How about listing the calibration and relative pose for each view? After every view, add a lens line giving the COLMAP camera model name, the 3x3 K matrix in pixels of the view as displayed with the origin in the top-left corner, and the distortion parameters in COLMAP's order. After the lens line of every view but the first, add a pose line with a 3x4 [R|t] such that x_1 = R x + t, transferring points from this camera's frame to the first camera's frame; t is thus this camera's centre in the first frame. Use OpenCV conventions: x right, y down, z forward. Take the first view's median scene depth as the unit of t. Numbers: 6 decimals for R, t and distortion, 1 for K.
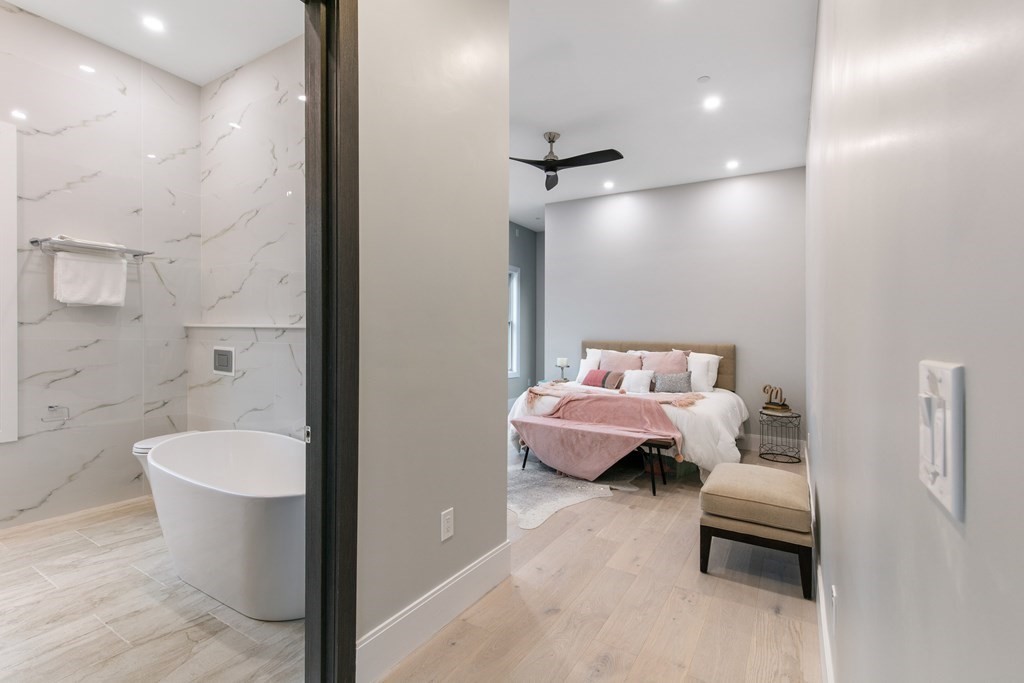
lens RADIAL K [[466.2, 0, 501.2], [0, 466.2, 342.9], [0, 0, 1]] dist [0.010029, -0.000076]
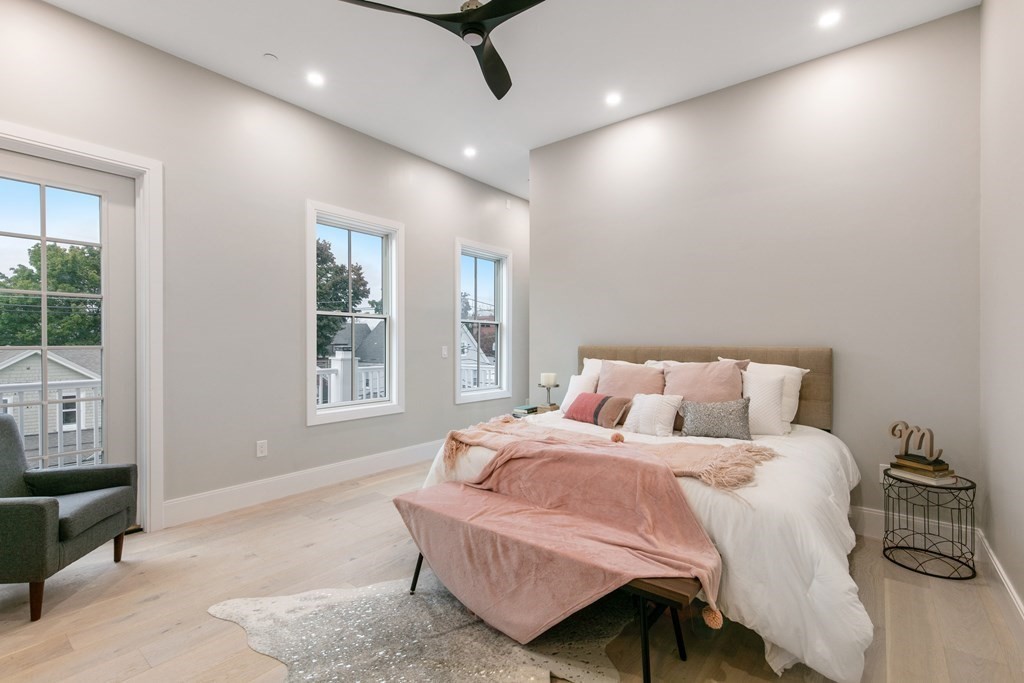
lens RADIAL K [[466.2, 0, 500.4], [0, 466.2, 367.3], [0, 0, 1]] dist [0.010029, -0.000076]
pose [[0.992772, -0.016730, -0.118847, 0.230508], [0.021046, 0.999160, 0.035156, -0.001594], [0.118159, -0.037403, 0.992290, 0.532463]]
